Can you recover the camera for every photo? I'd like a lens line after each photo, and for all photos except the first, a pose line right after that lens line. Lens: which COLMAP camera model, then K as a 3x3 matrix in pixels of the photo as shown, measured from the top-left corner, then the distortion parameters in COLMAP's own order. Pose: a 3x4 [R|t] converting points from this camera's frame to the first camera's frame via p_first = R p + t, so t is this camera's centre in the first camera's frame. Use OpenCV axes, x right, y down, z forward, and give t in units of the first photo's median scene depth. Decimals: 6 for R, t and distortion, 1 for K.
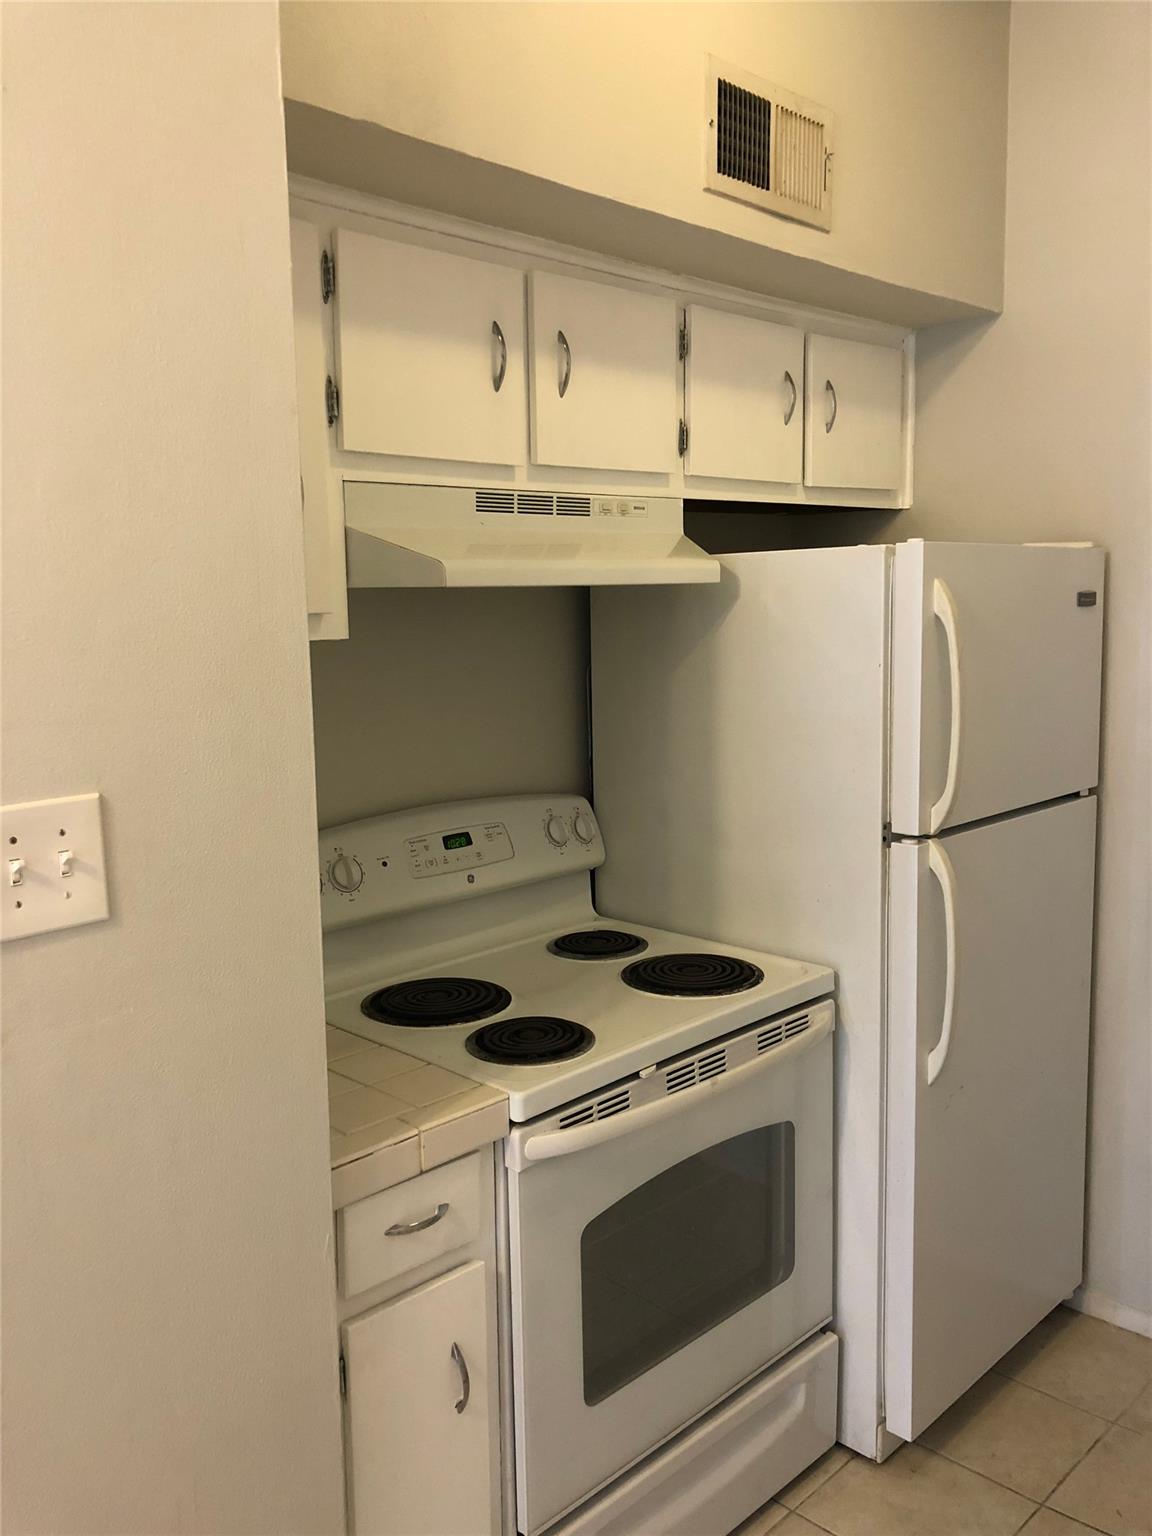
lens RADIAL K [[1269.2, 0, 598.1], [0, 1269.2, 770.7], [0, 0, 1]] dist [0.020081, -0.002582]
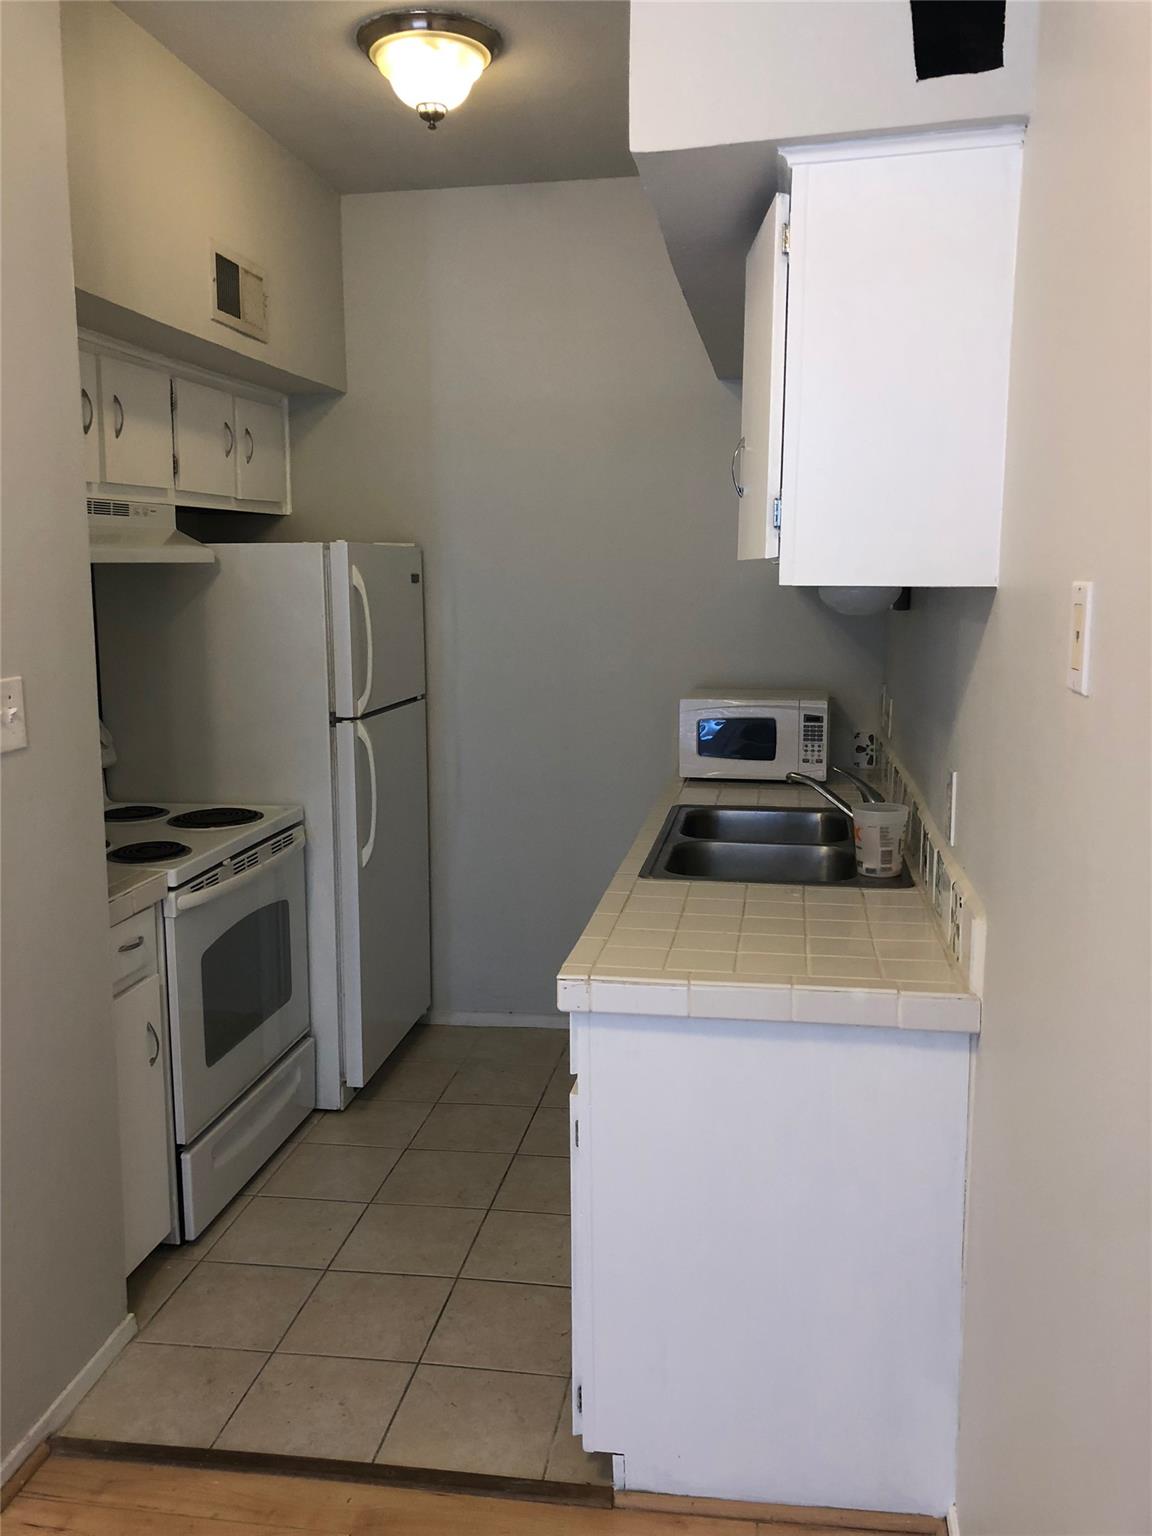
lens RADIAL K [[1269.2, 0, 598.1], [0, 1269.2, 770.7], [0, 0, 1]] dist [0.020081, -0.002582]
pose [[0.811745, -0.071048, 0.579674, -0.447787], [0.061794, 0.997450, 0.035719, 0.078526], [-0.580734, 0.006826, 0.814065, -0.537049]]
